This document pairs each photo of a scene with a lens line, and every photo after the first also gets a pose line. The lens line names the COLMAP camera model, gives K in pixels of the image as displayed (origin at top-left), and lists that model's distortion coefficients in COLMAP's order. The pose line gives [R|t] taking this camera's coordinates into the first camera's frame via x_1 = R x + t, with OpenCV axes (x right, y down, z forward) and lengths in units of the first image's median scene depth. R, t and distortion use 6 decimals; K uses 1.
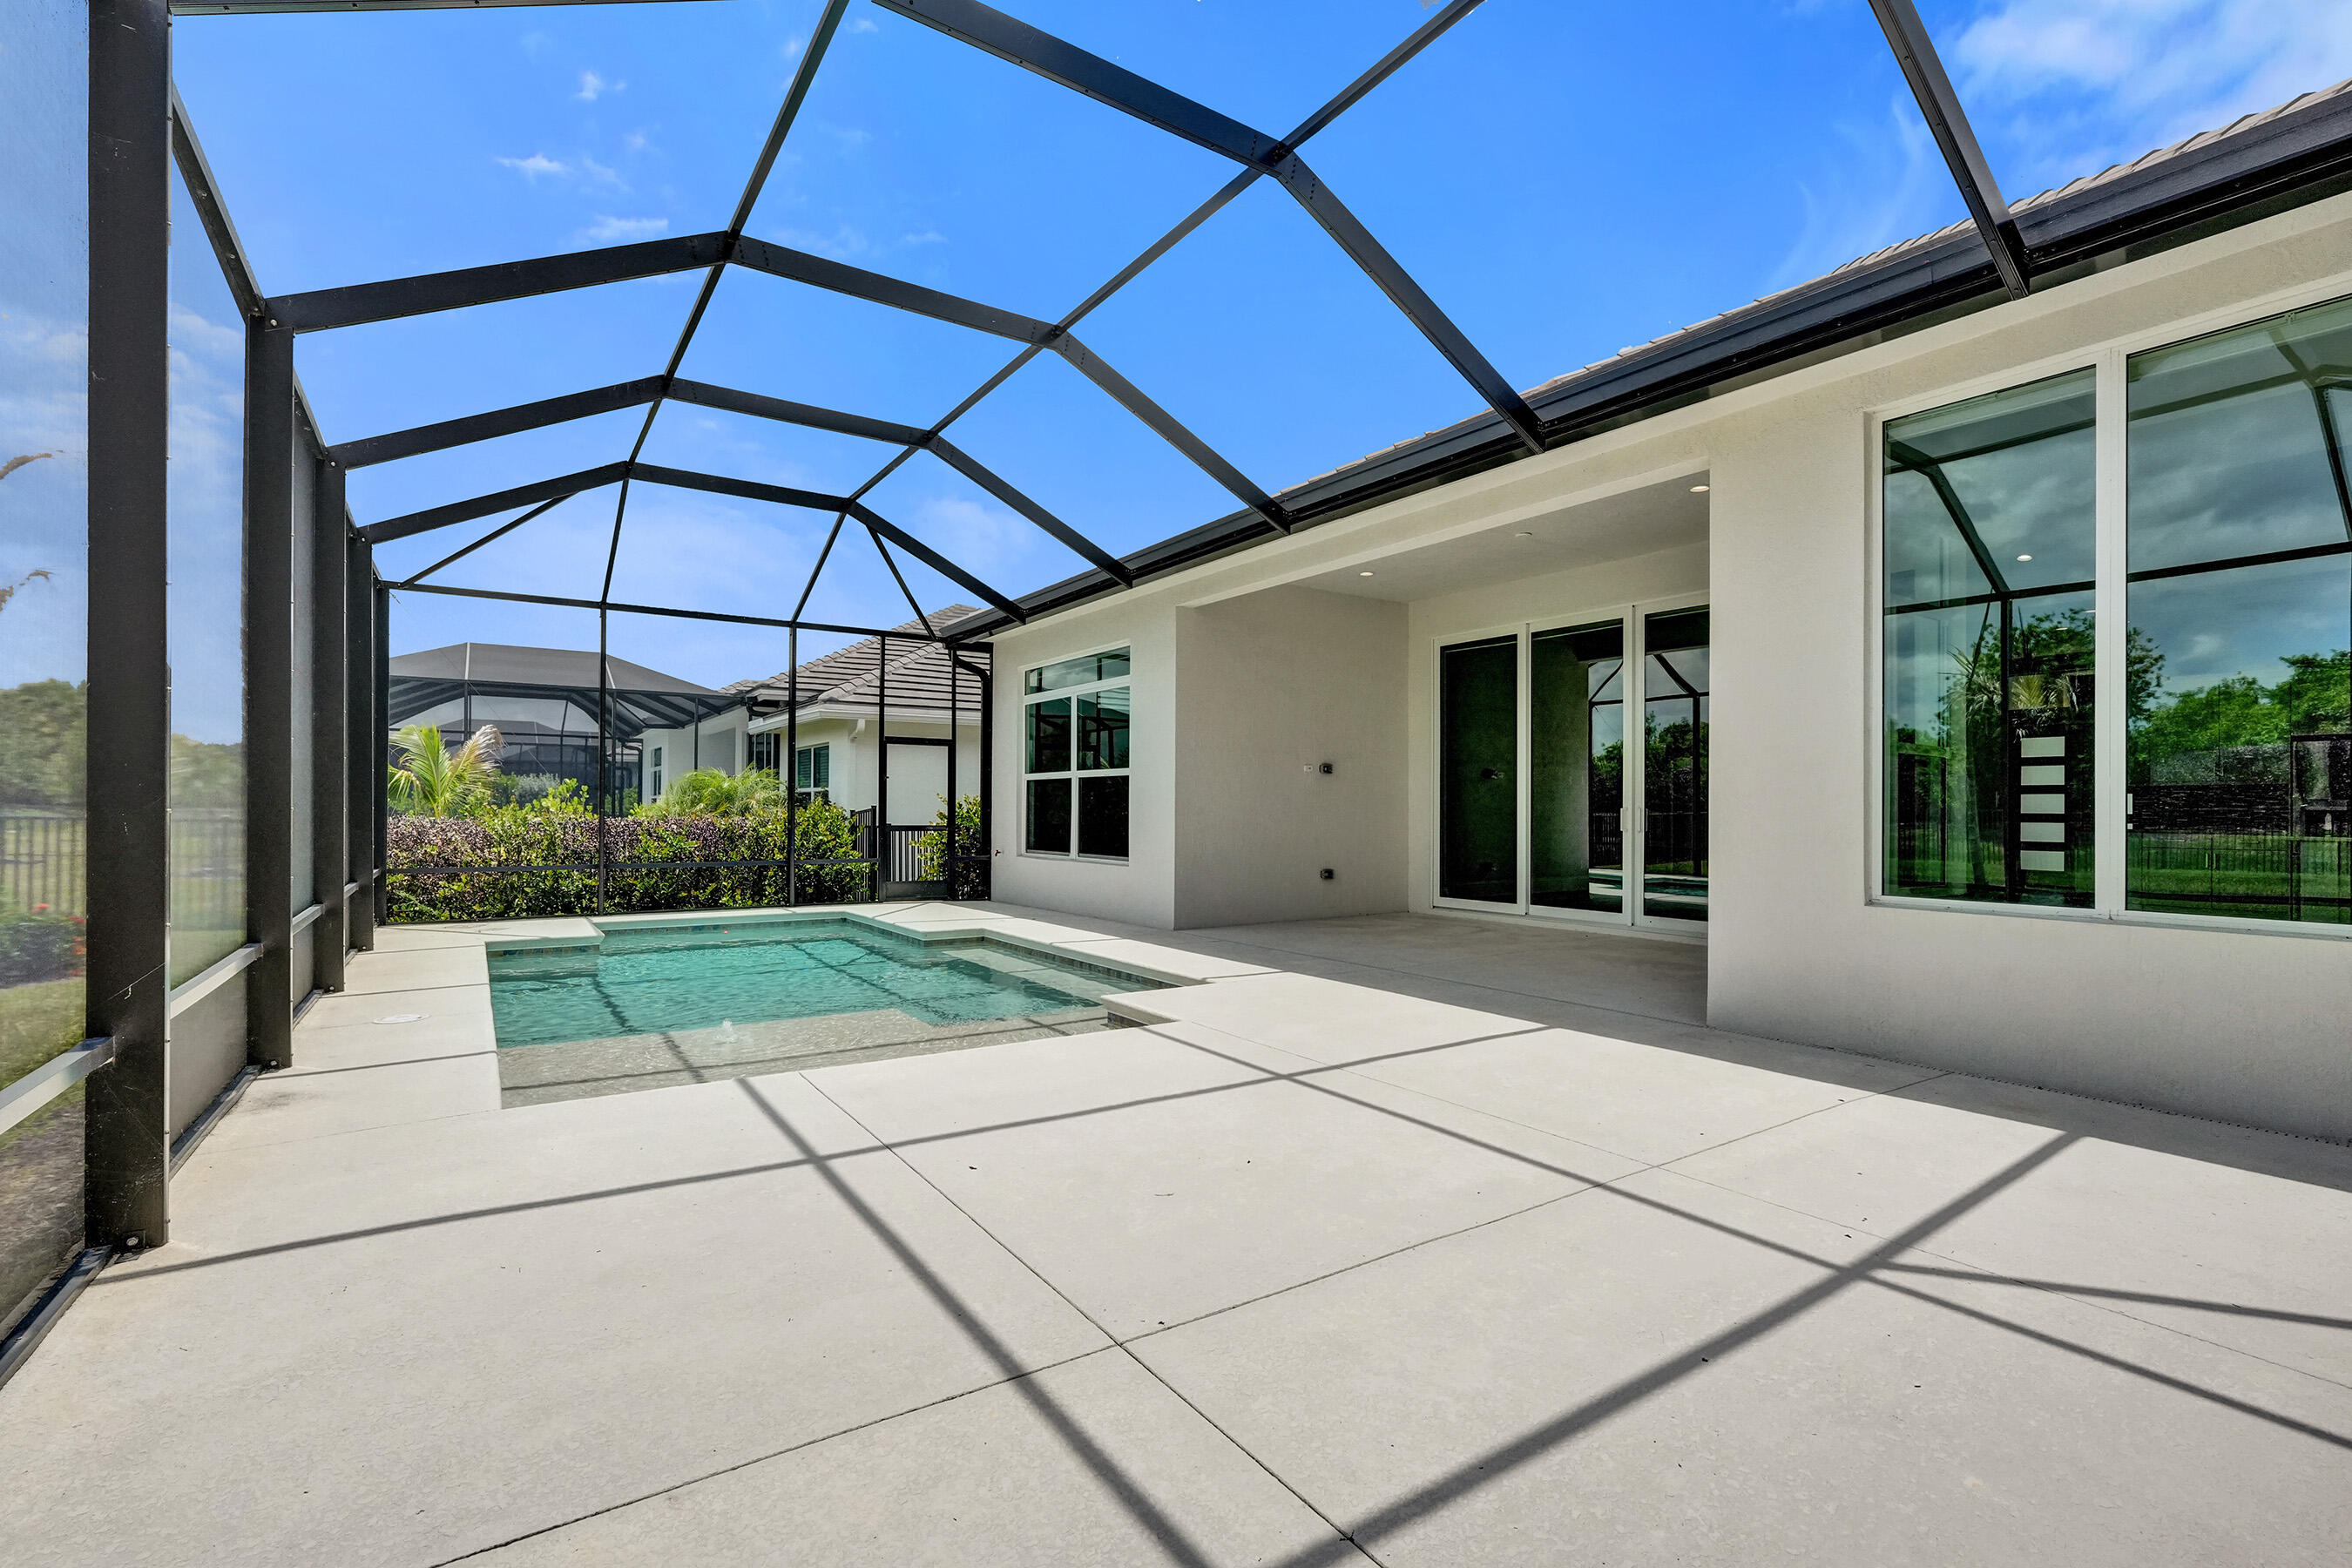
lens RADIAL K [[1059.2, 0, 1177.6], [0, 1059.2, 796.4], [0, 0, 1]] dist [0.000808, 0.001403]
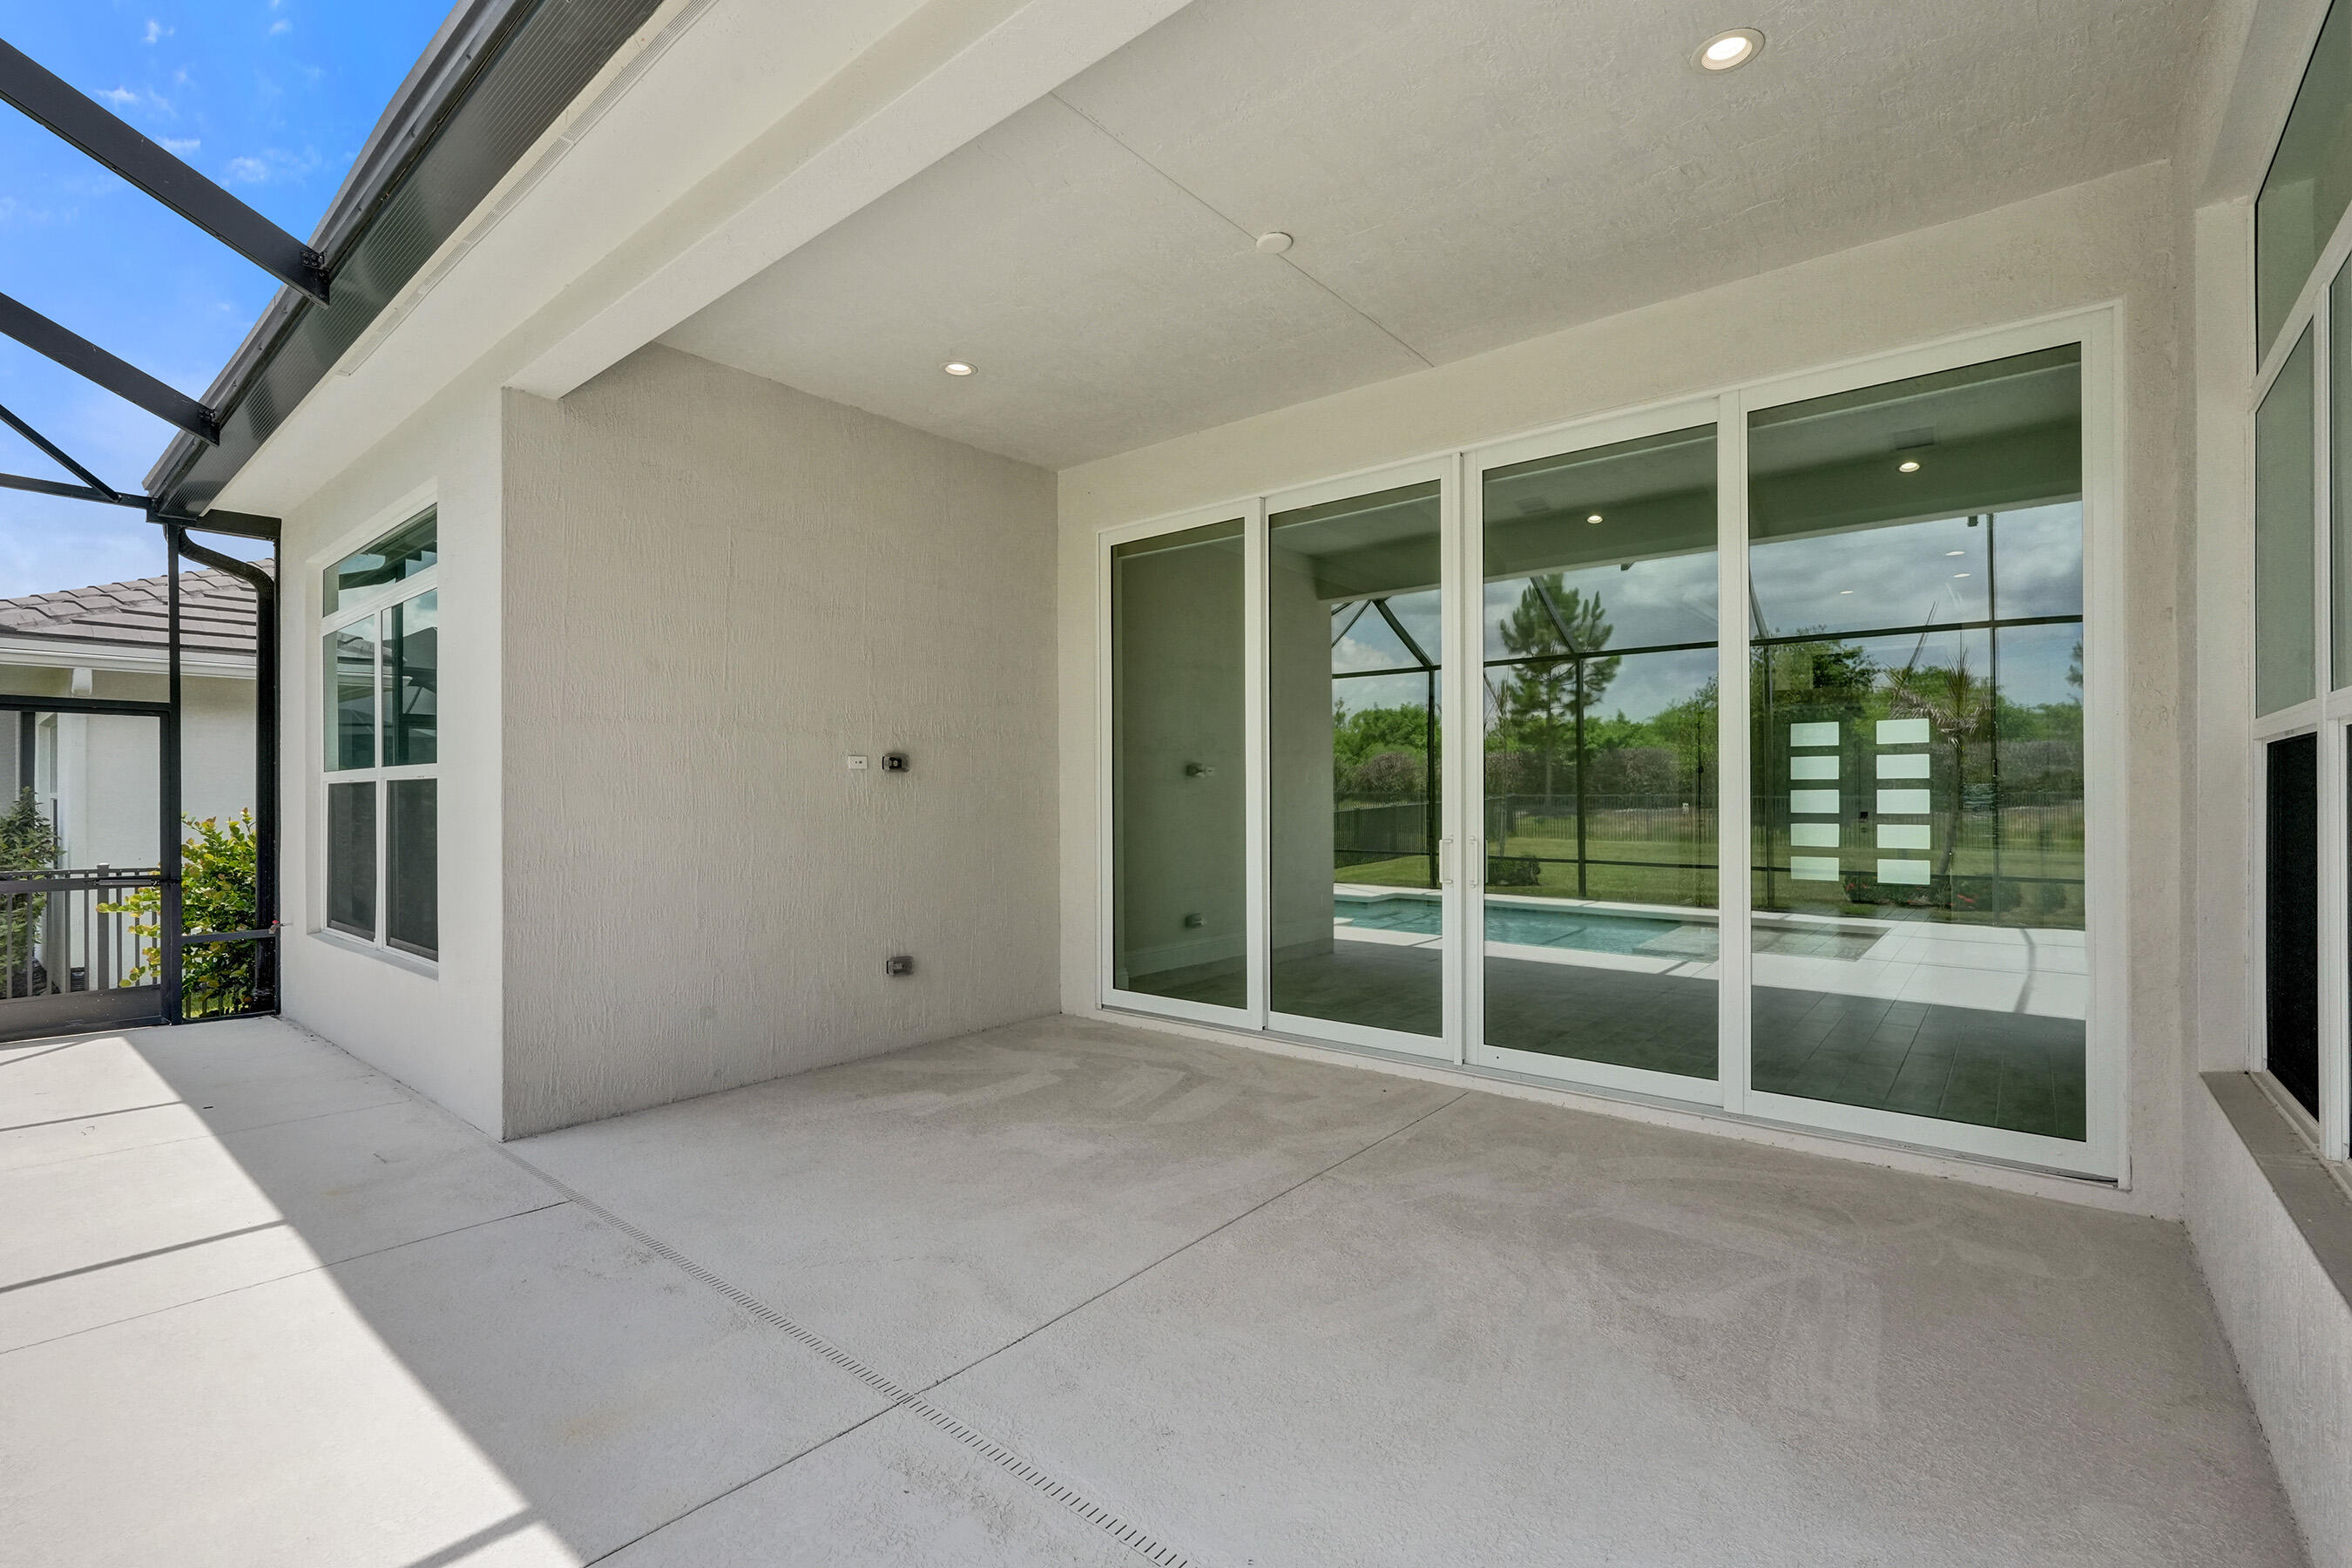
lens RADIAL K [[1040.3, 0, 1176.0], [0, 1040.3, 784.0], [0, 0, 1]] dist [-0.015790, 0.000246]
pose [[0.960758, -0.006229, 0.277320, 0.122702], [0.005379, 0.999978, 0.003827, -0.015934], [-0.277337, -0.002185, 0.960770, 0.442753]]
